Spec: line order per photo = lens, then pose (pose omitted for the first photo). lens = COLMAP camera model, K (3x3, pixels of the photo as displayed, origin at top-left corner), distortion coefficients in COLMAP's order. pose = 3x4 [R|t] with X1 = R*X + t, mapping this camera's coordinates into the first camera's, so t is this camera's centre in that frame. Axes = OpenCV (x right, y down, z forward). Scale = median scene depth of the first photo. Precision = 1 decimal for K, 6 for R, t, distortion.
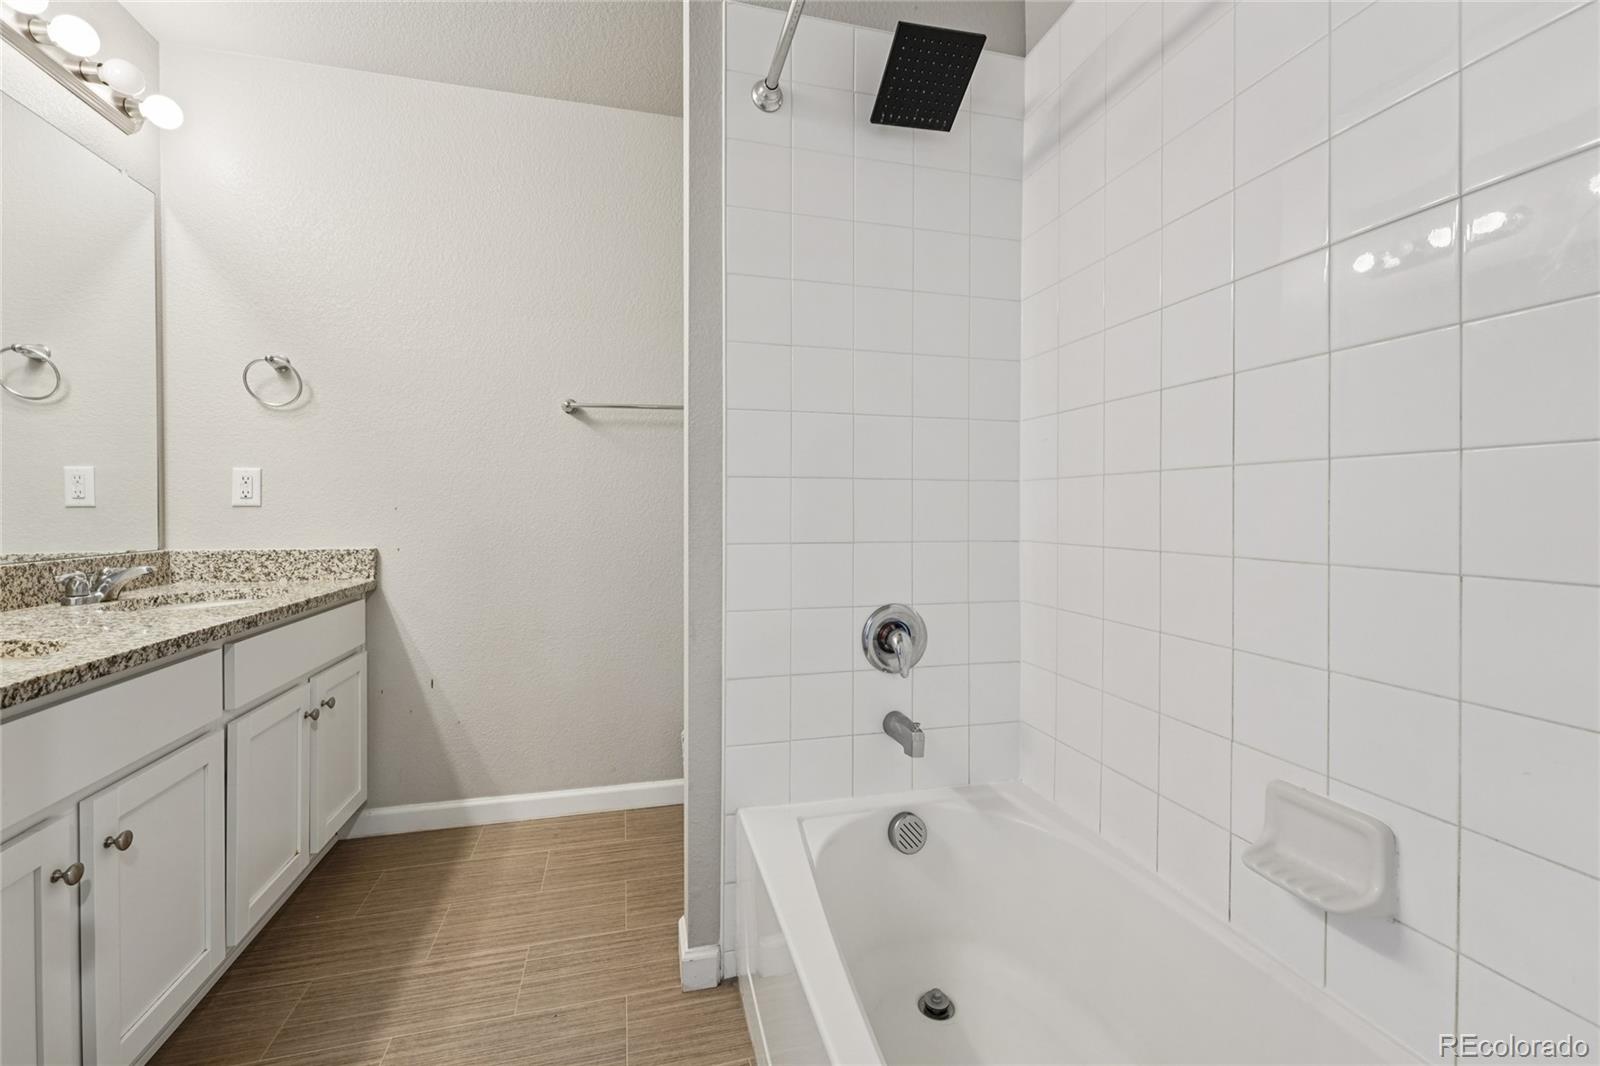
lens RADIAL K [[661.8, 0, 800.1], [0, 661.8, 518.1], [0, 0, 1]] dist [-0.008863, -0.000386]
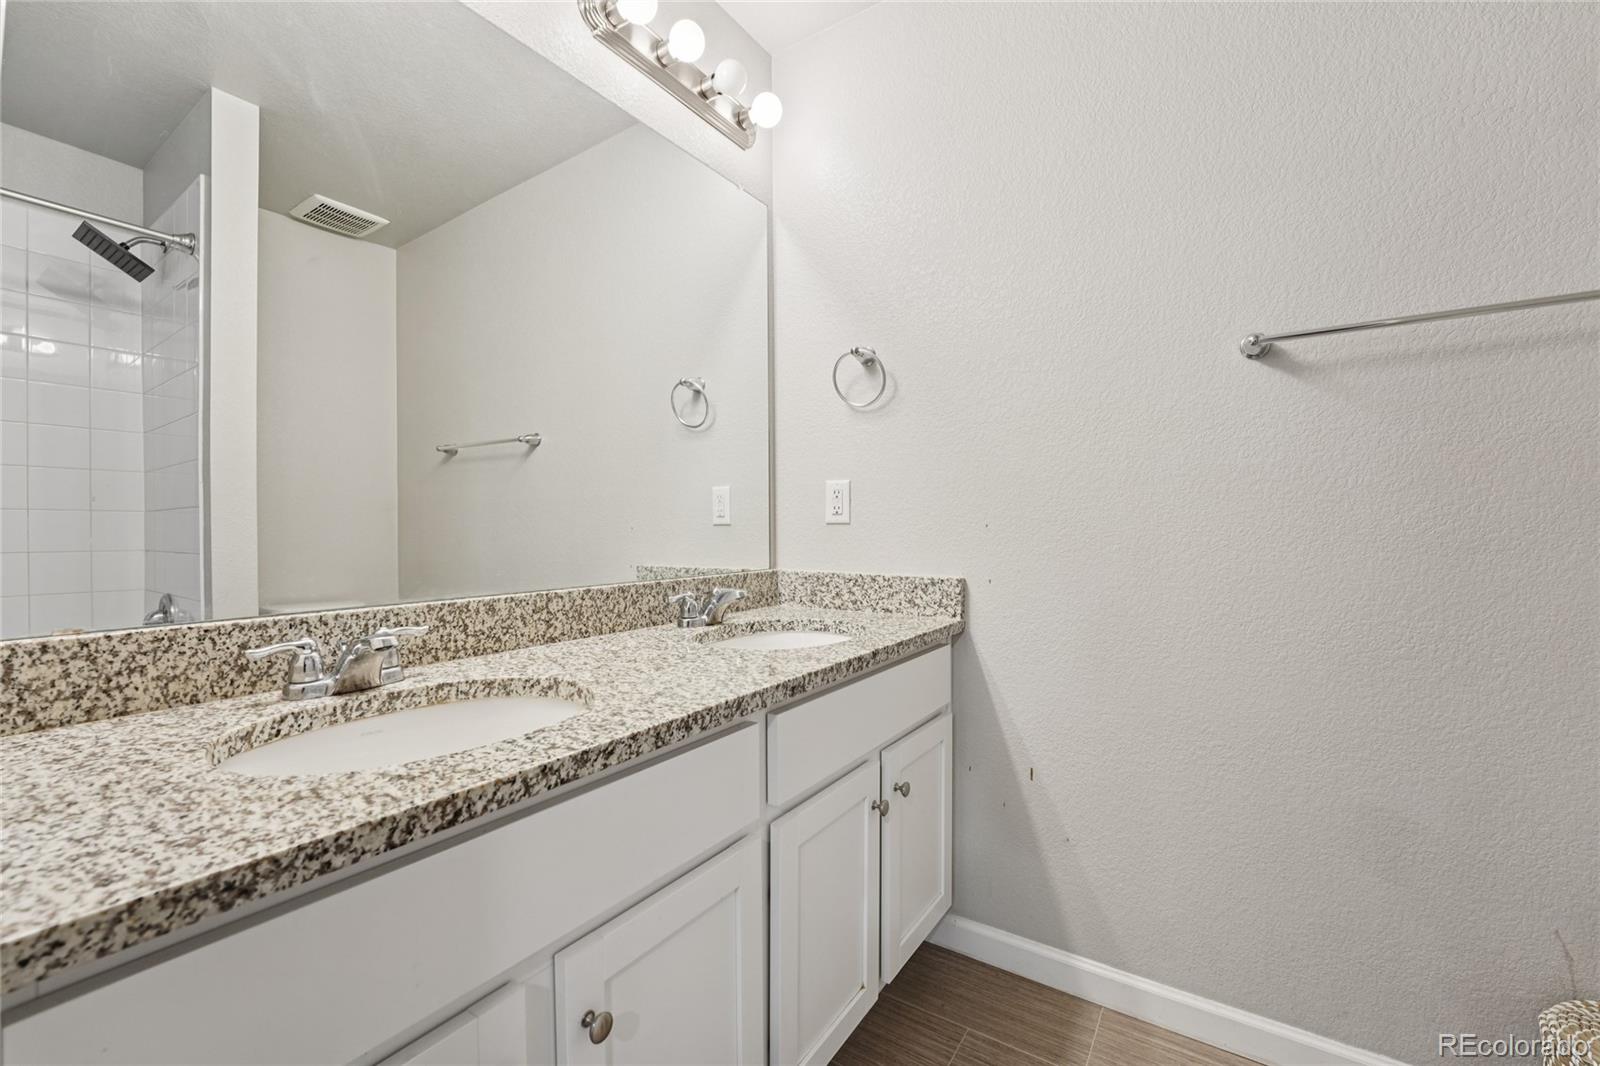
lens RADIAL K [[661.8, 0, 800.1], [0, 661.8, 518.1], [0, 0, 1]] dist [-0.008863, -0.000386]
pose [[0.665329, -0.011606, -0.746460, -0.234137], [-0.007242, 0.999732, -0.021998, -0.006034], [0.746515, 0.020042, 0.665066, 0.413154]]
